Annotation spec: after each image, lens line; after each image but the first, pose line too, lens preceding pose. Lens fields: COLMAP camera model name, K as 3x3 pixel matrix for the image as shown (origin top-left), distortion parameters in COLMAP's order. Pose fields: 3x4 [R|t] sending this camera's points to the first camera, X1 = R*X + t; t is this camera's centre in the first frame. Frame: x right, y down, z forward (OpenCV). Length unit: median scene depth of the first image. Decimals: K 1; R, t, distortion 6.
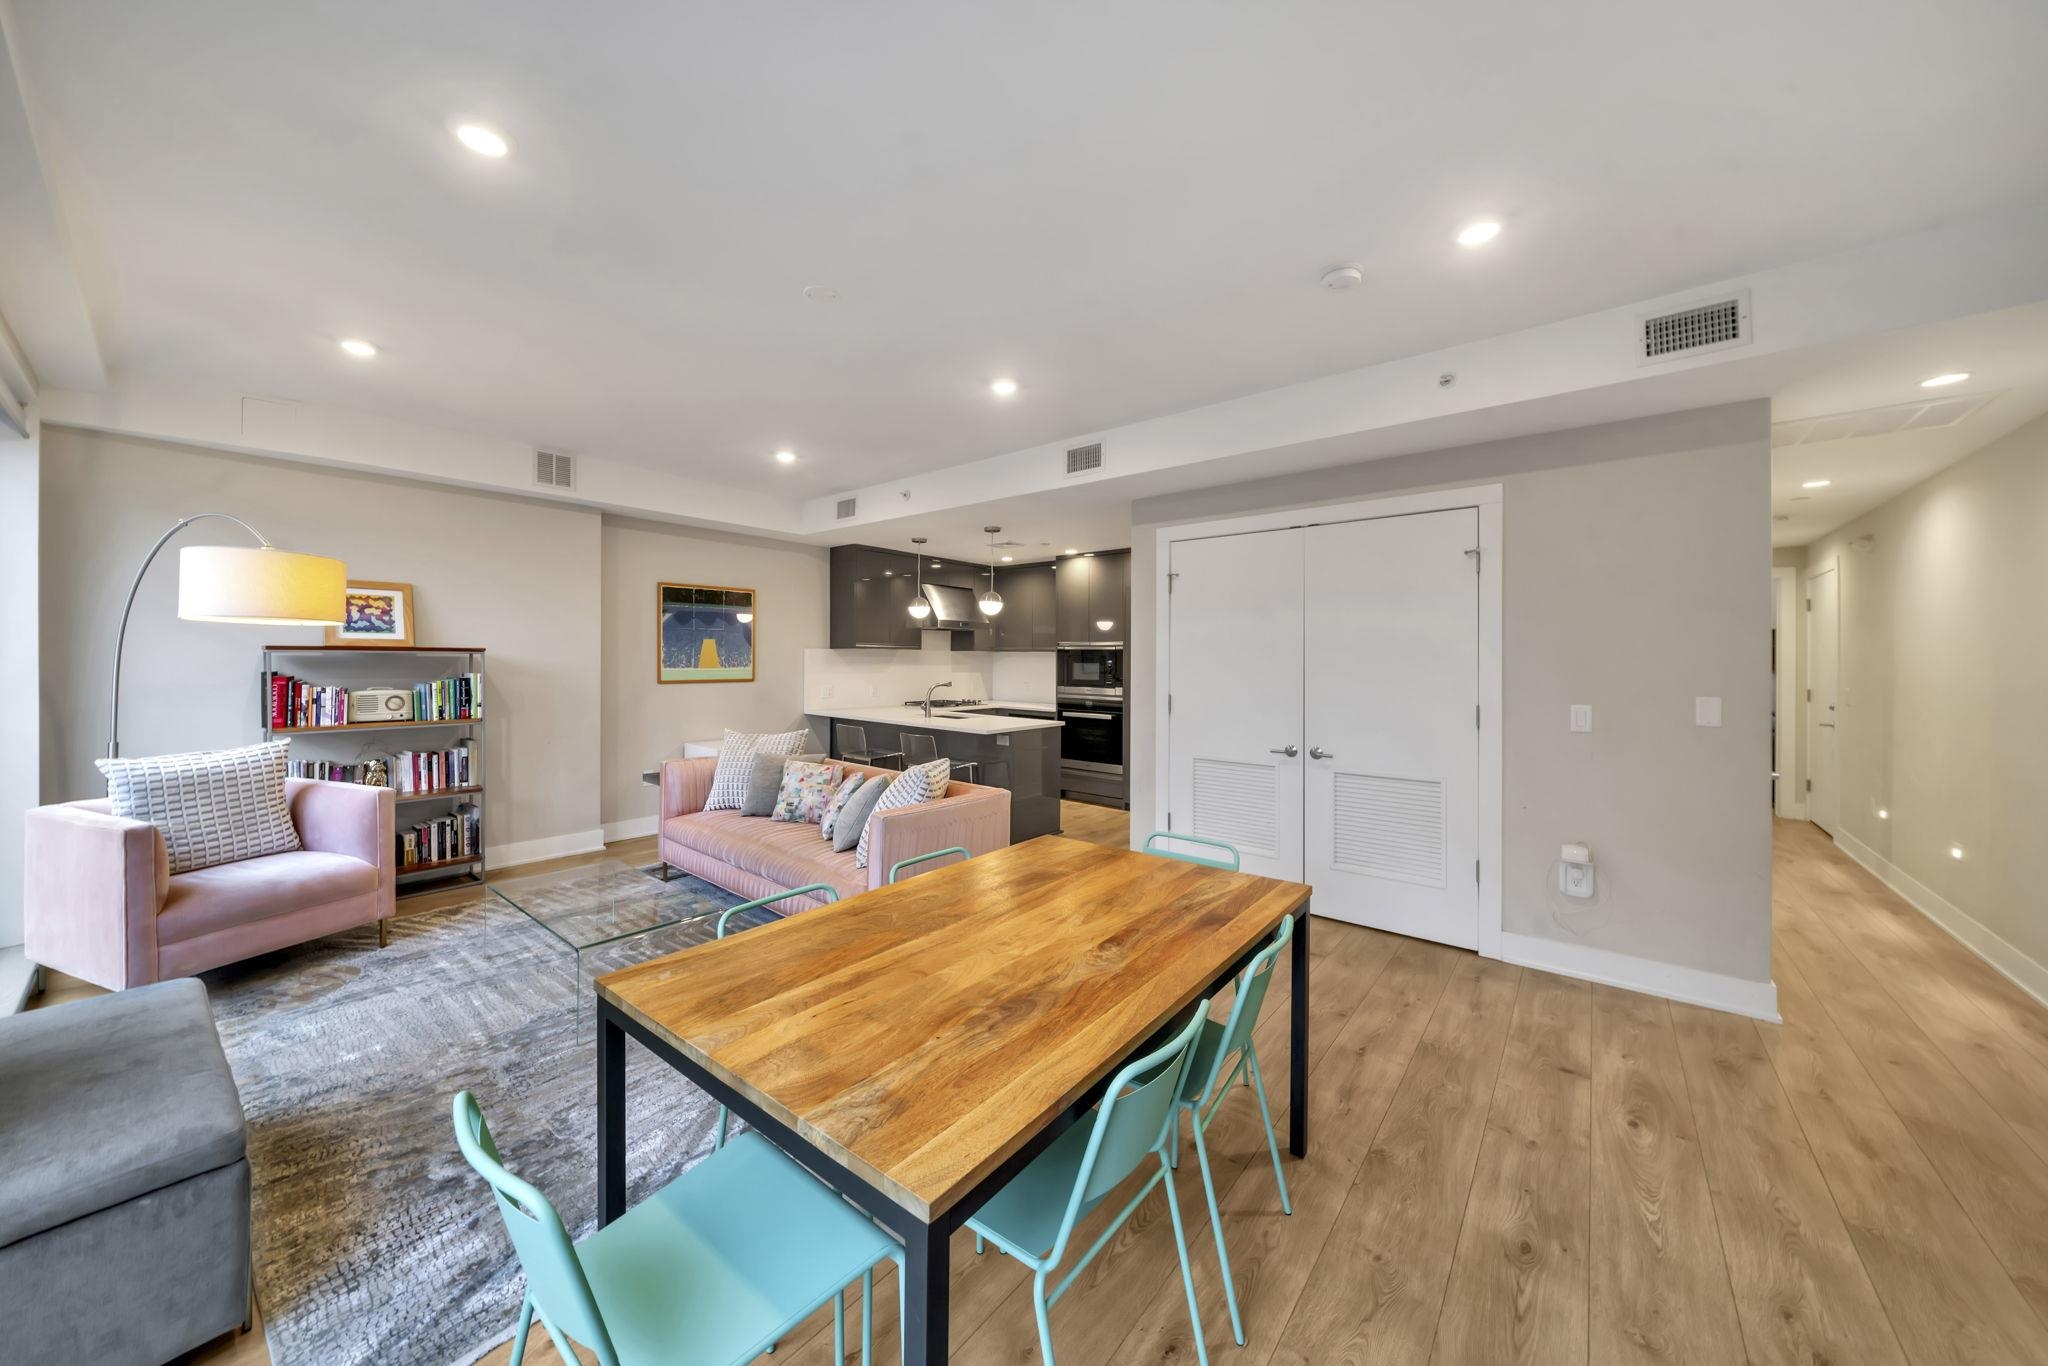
lens RADIAL K [[709.6, 0, 1011.1], [0, 709.6, 665.3], [0, 0, 1]] dist [-0.006899, 0.000523]
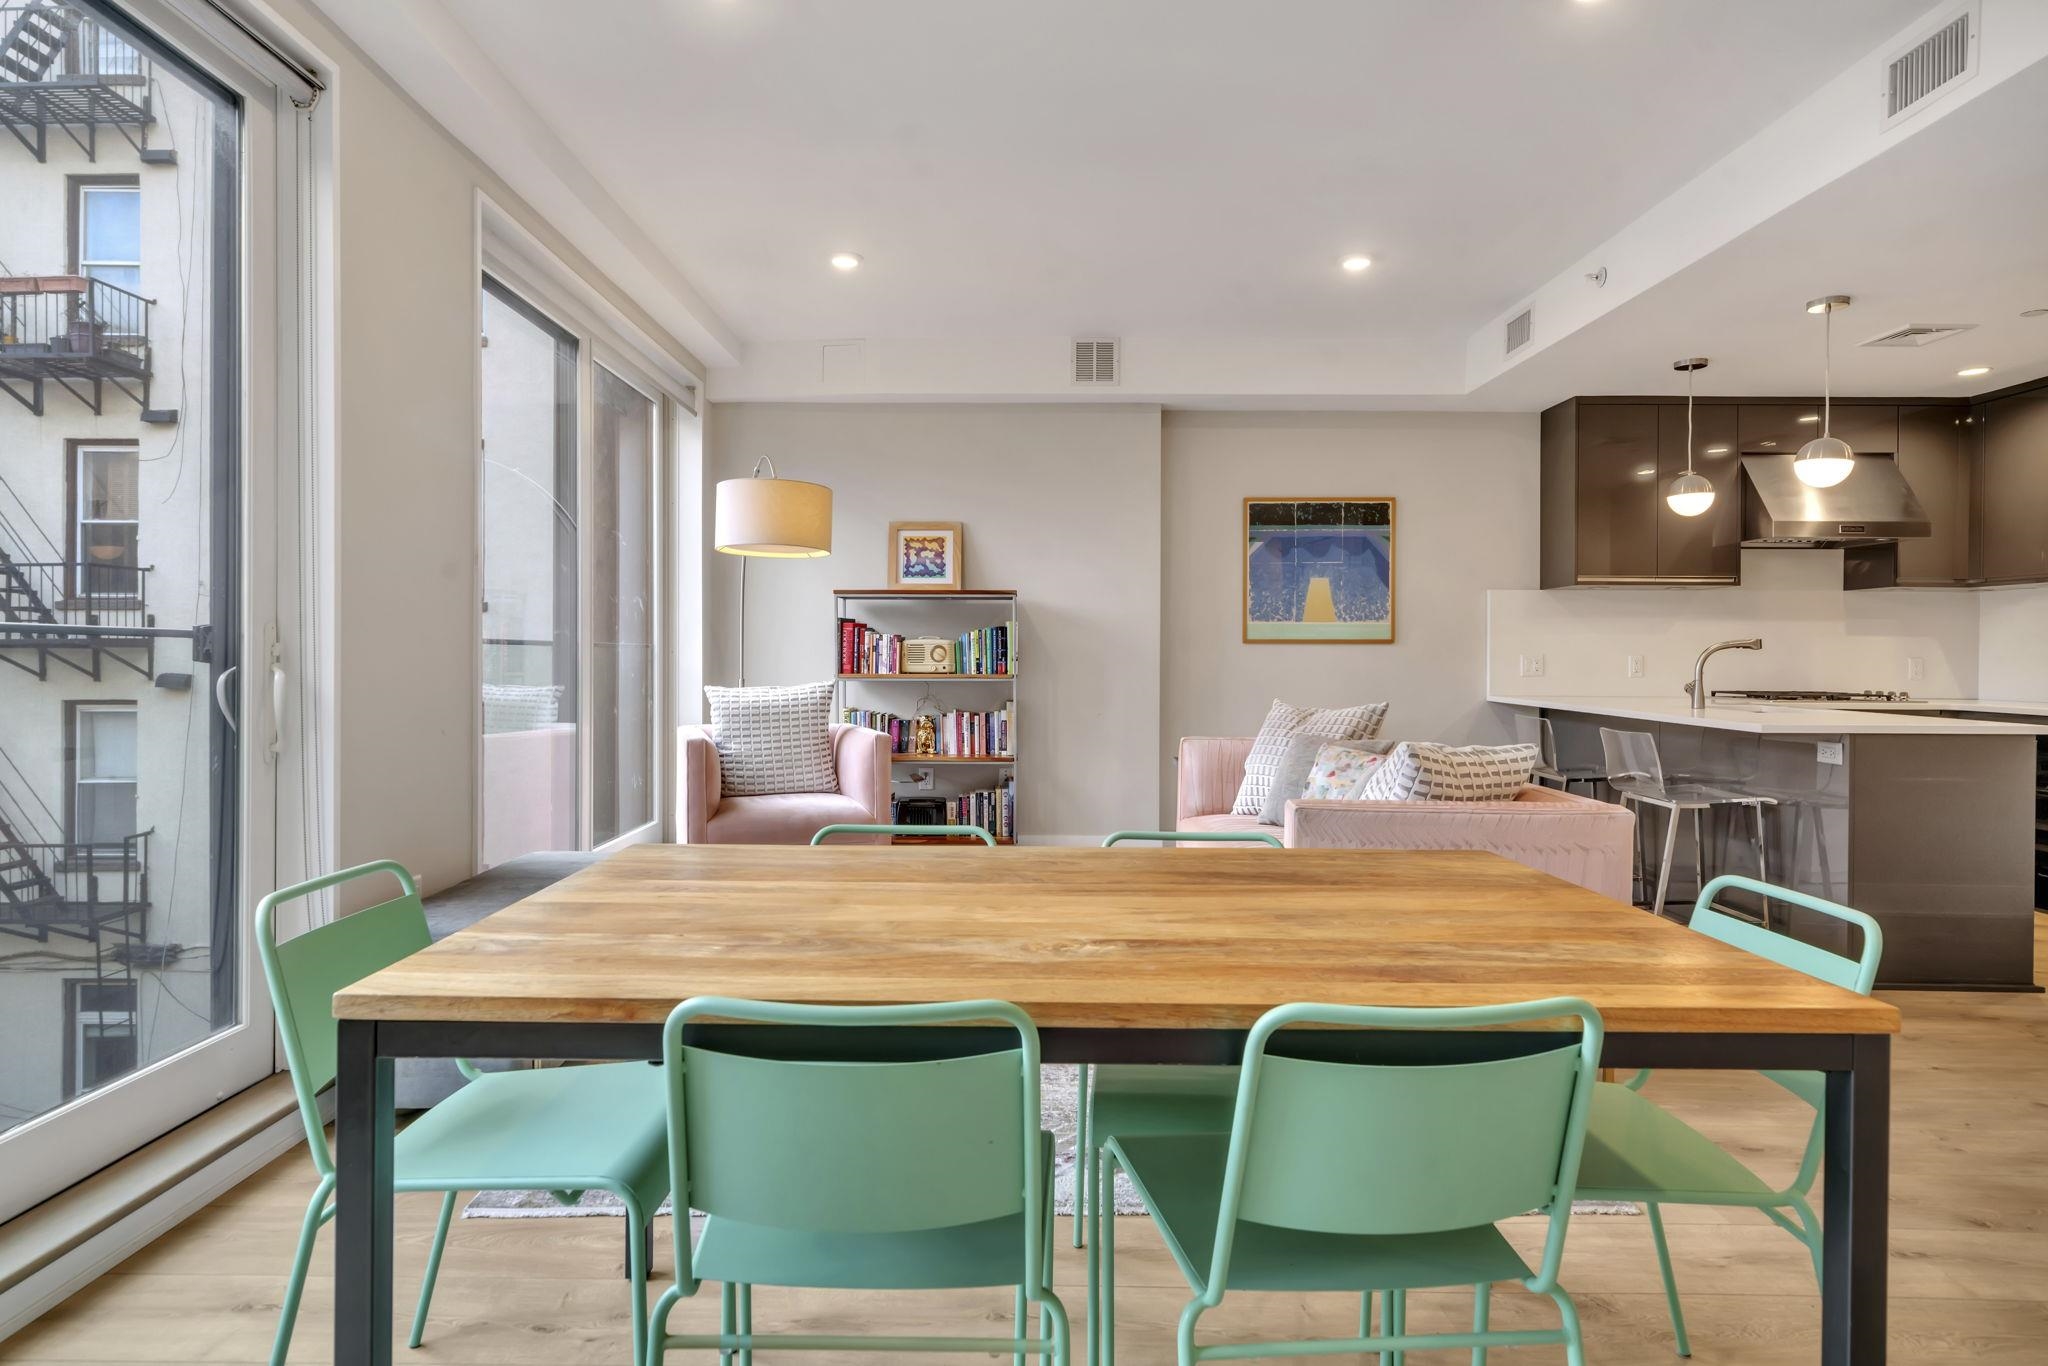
lens RADIAL K [[1127.6, 0, 1002.3], [0, 1127.6, 672.3], [0, 0, 1]] dist [0.003181, 0.001328]
pose [[0.630220, 0.004843, -0.776401, 0.269019], [-0.006727, 0.999977, 0.000777, 0.068831], [0.776387, 0.004733, 0.630238, 0.142251]]
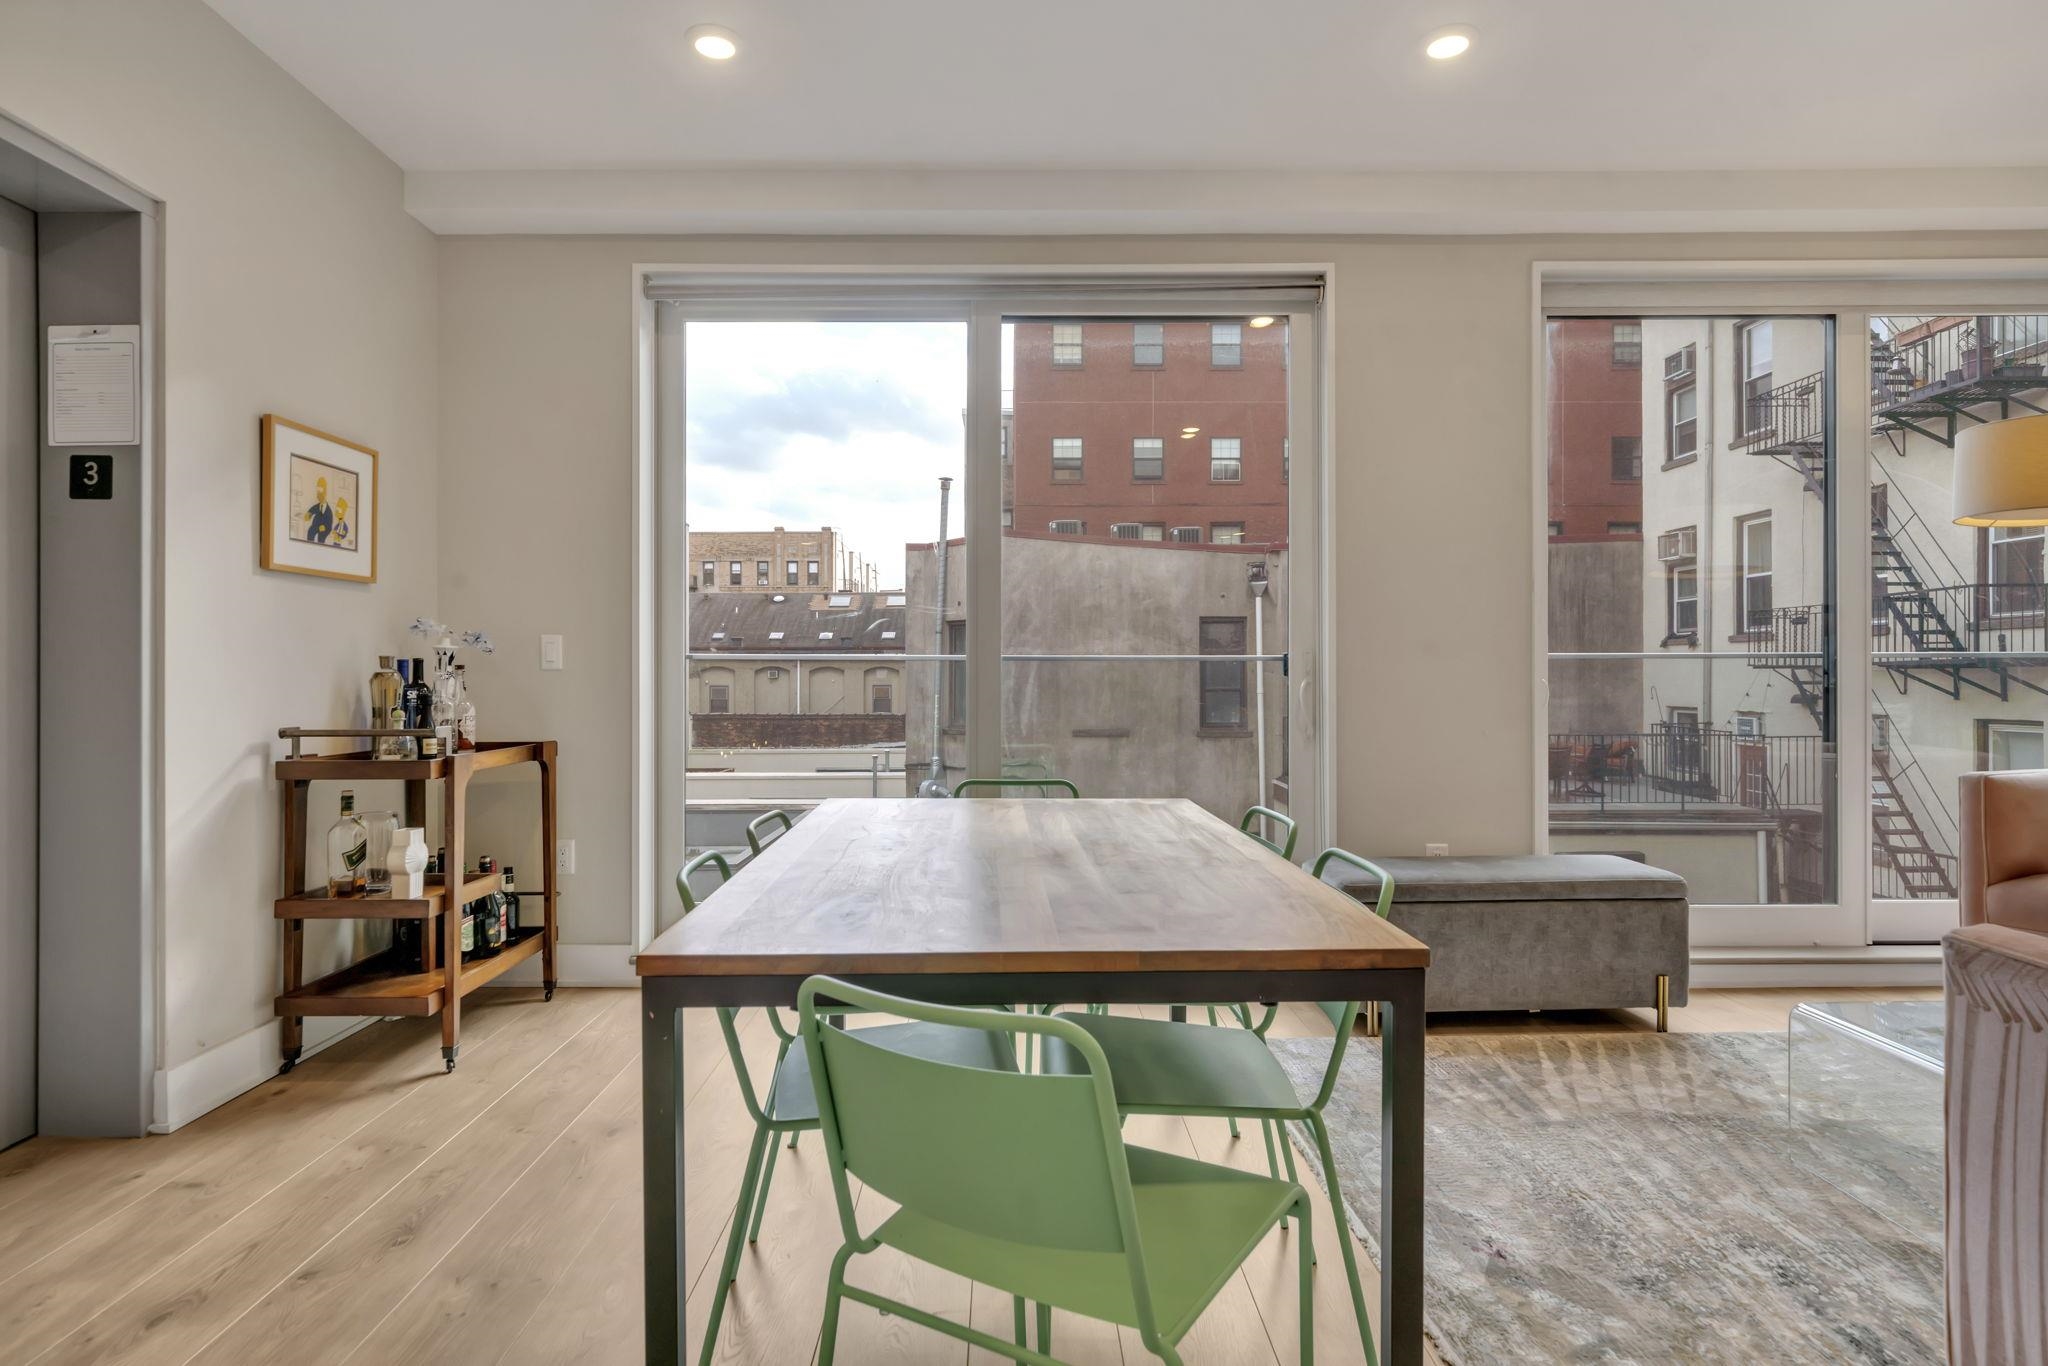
lens RADIAL K [[1089.4, 0, 1014.0], [0, 1089.4, 681.5], [0, 0, 1]] dist [0.009930, 0.002480]
pose [[-0.768680, -0.004079, -0.639620, 0.303541], [-0.009234, 0.999946, 0.004721, 0.069550], [0.639567, 0.009535, -0.768677, 0.745210]]
